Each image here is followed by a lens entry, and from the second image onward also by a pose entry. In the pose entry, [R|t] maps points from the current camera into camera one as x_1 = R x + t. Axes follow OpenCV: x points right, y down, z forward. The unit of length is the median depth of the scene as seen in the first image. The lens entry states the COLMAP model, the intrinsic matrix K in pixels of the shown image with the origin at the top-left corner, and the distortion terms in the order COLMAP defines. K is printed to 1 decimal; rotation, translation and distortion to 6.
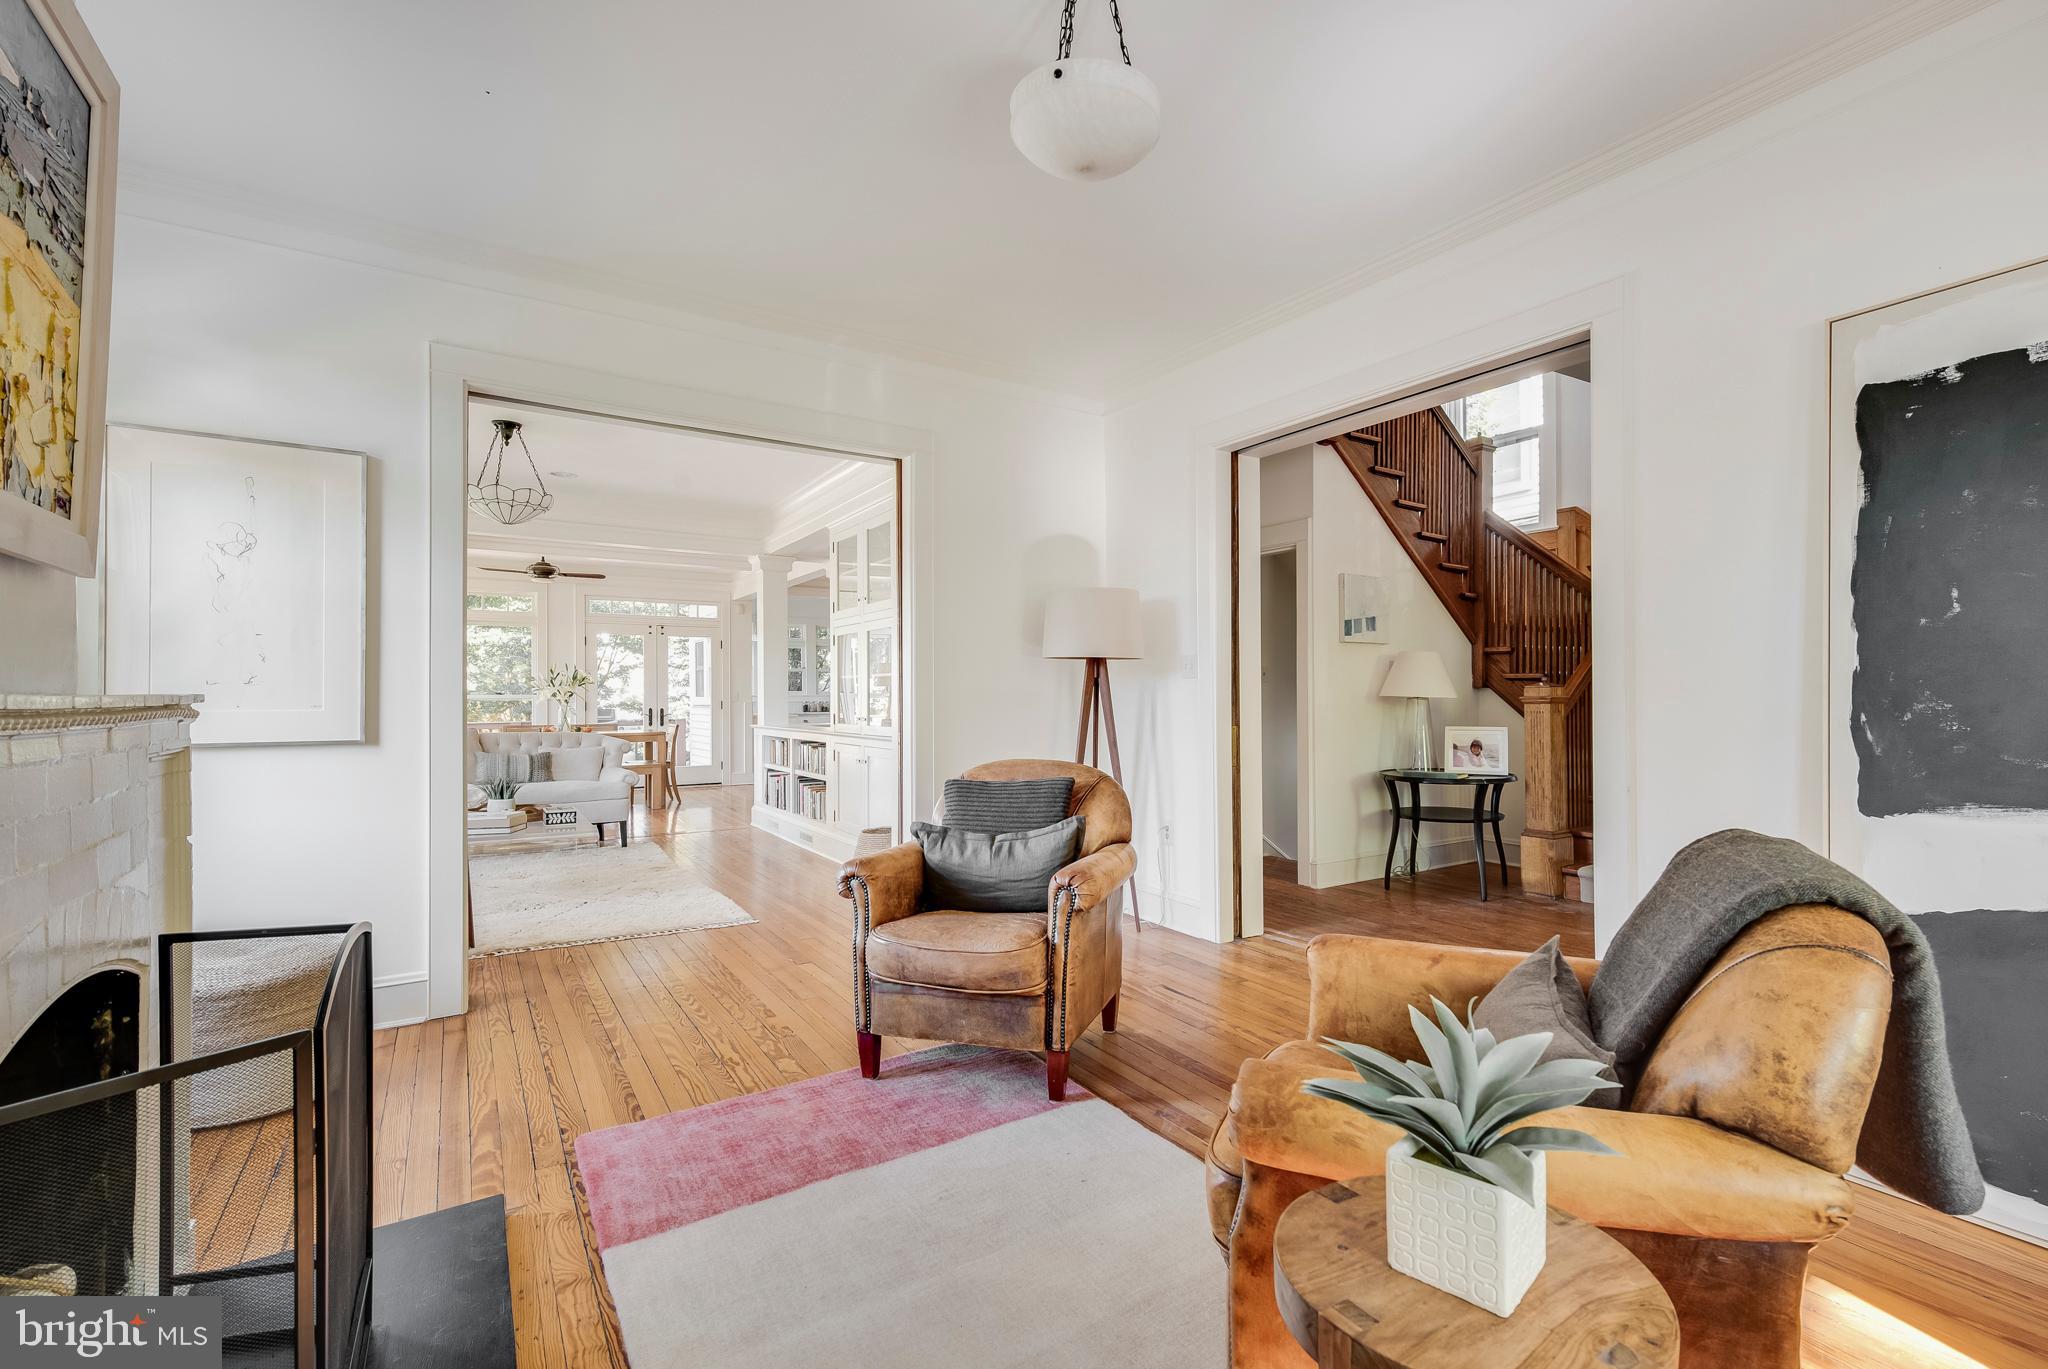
lens RADIAL K [[949.3, 0, 1082.4], [0, 949.3, 689.6], [0, 0, 1]] dist [0.021227, 0.001743]
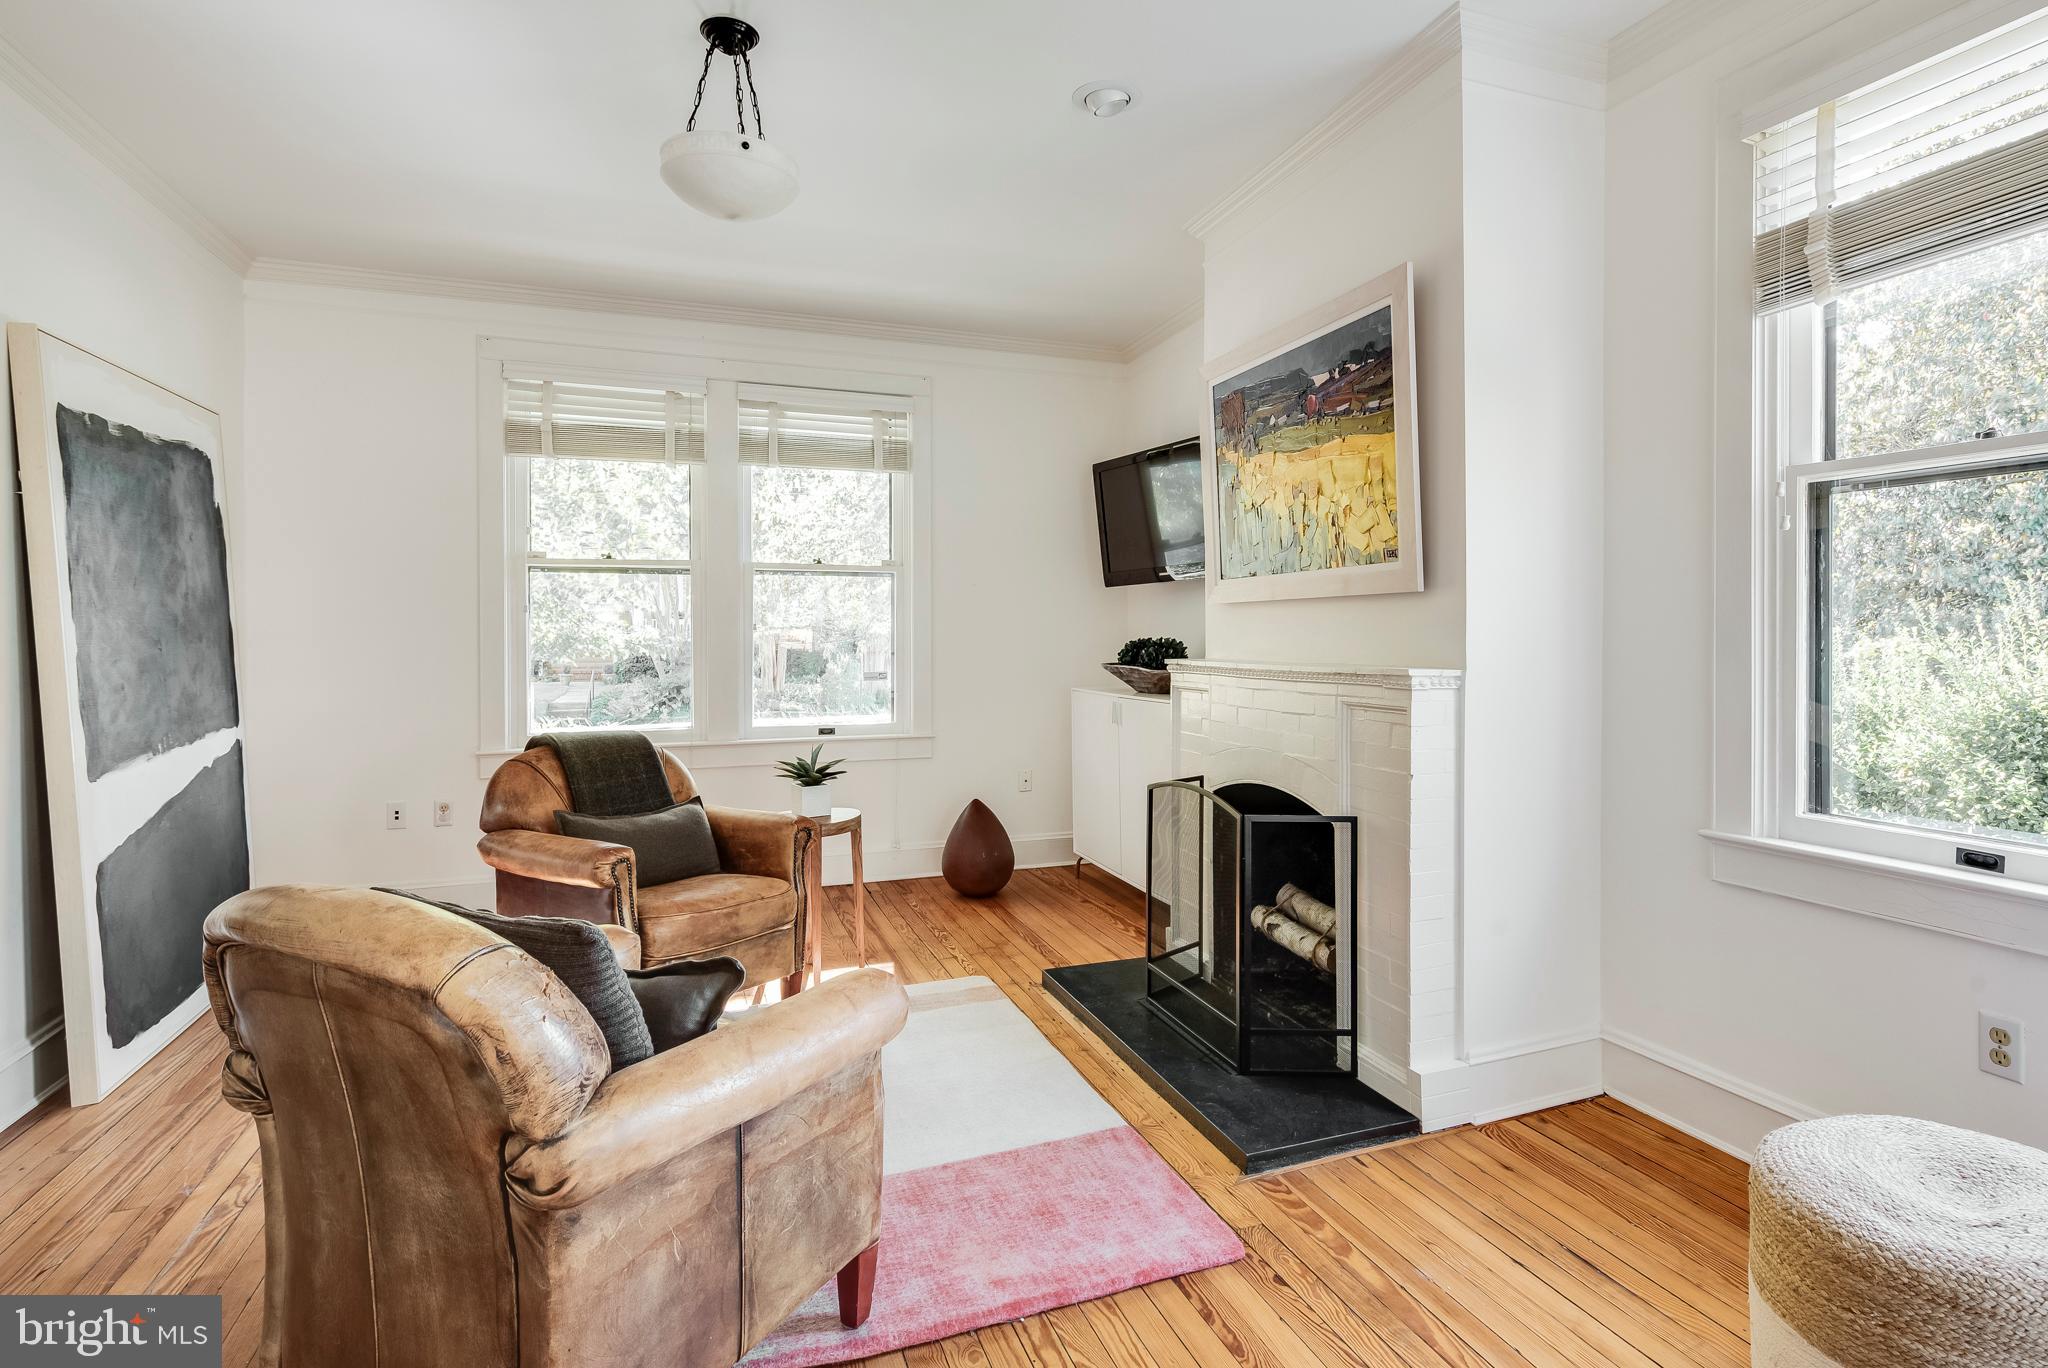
lens RADIAL K [[1044.2, 0, 1094.6], [0, 1044.2, 630.1], [0, 0, 1]] dist [0.011584, -0.001290]
pose [[-0.981541, 0.008517, 0.191062, -0.173930], [0.006466, 0.999915, -0.011358, -0.007874], [-0.191143, -0.009913, -0.981512, 0.564754]]
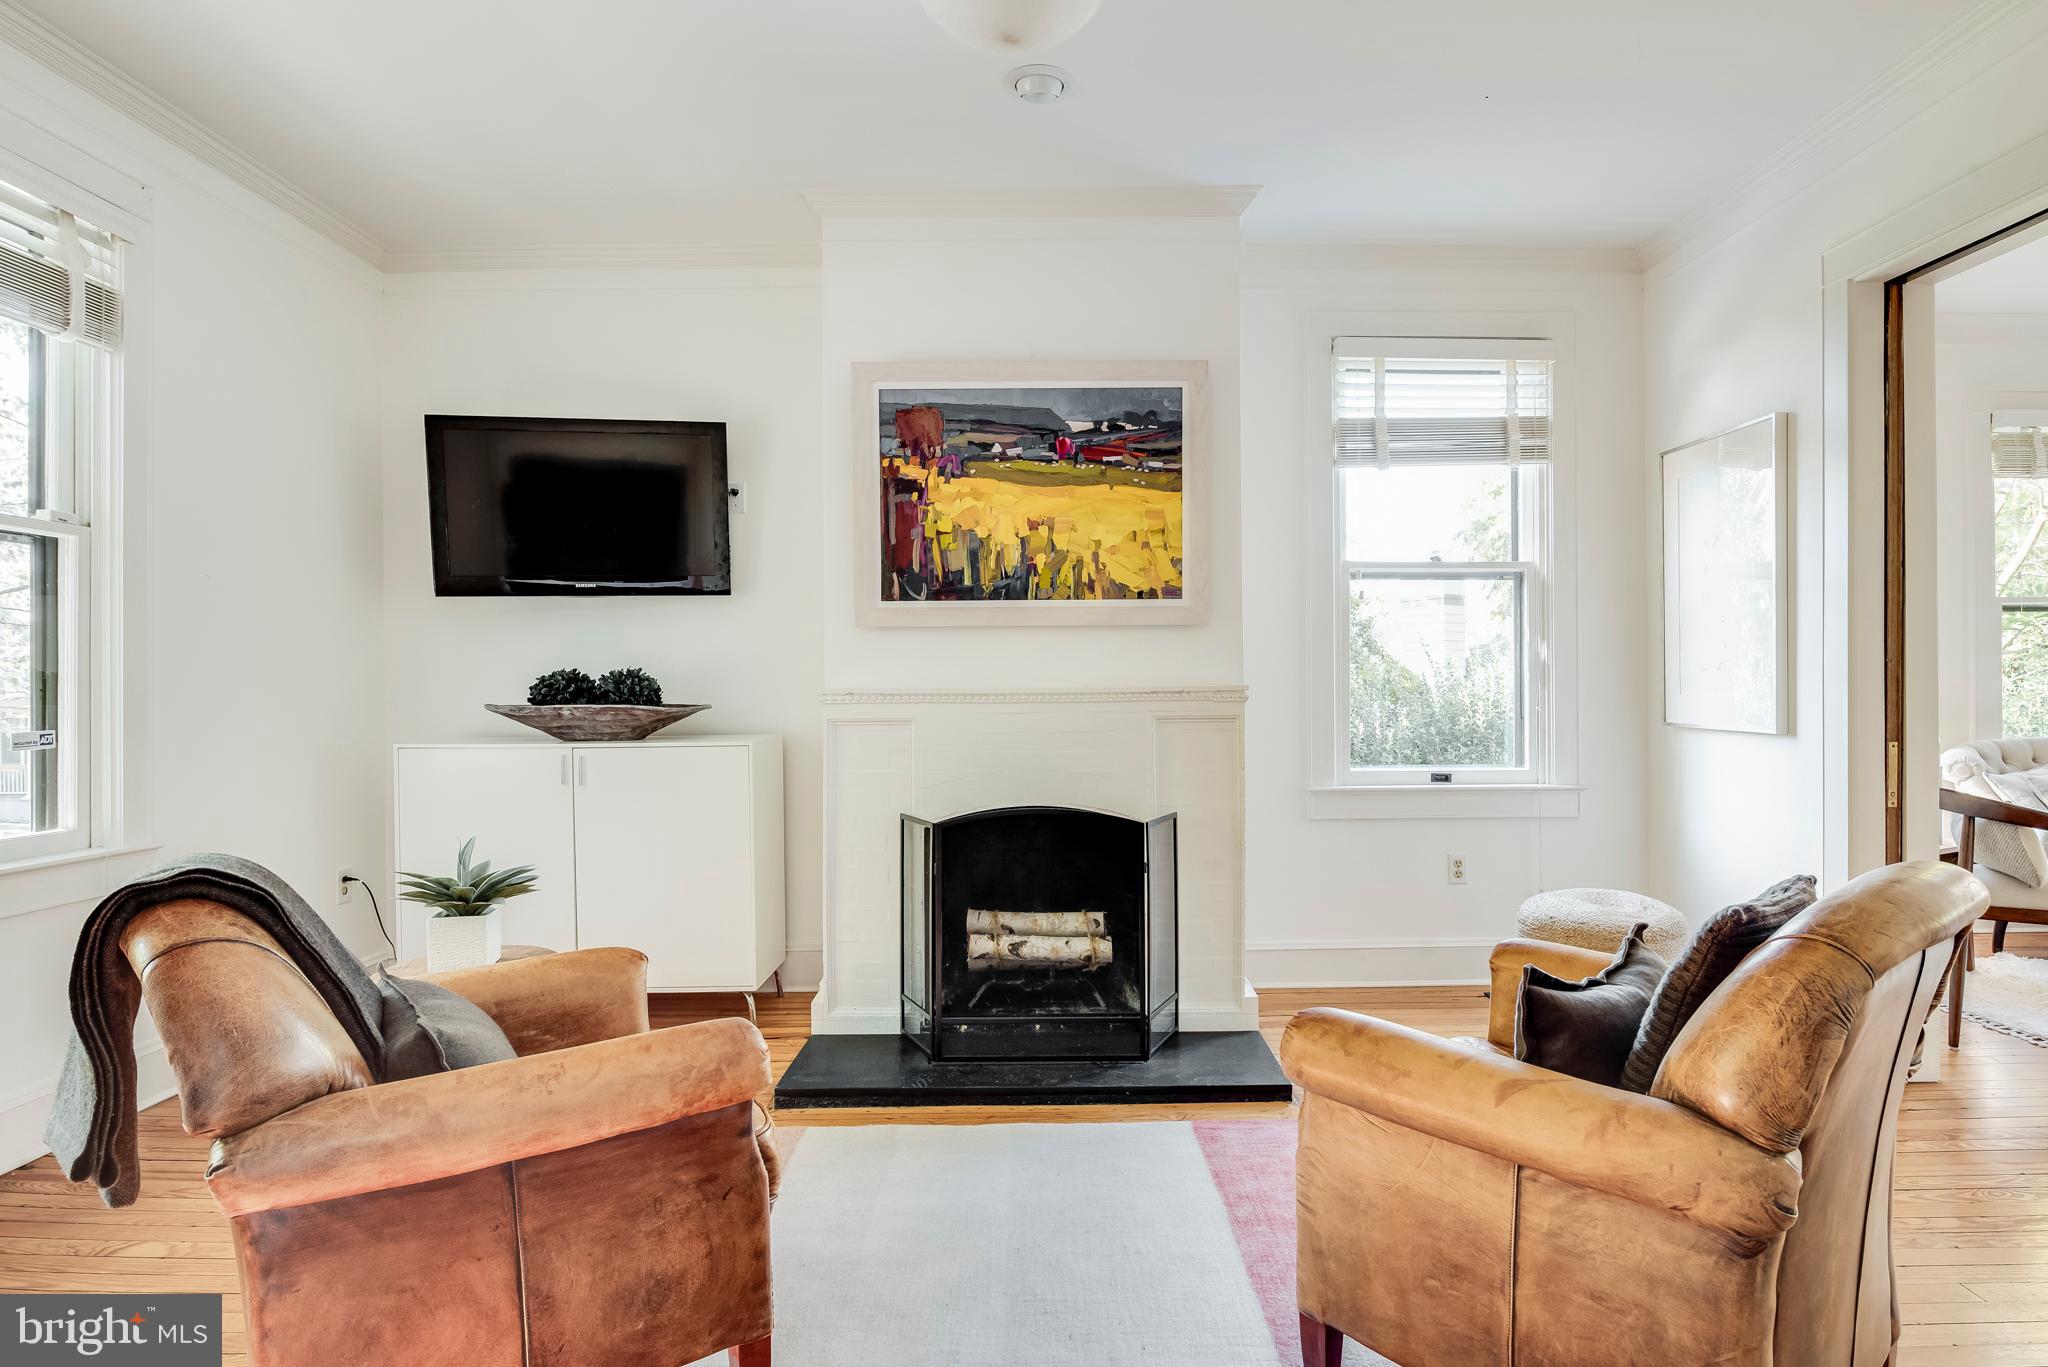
lens RADIAL K [[1111.5, 0, 1061.7], [0, 1111.5, 676.8], [0, 0, 1]] dist [0.020417, -0.006831]
pose [[-0.533553, 0.004815, -0.845753, 0.204445], [0.015037, 0.999880, -0.003793, -0.001580], [0.845633, -0.014741, -0.533561, 0.401878]]
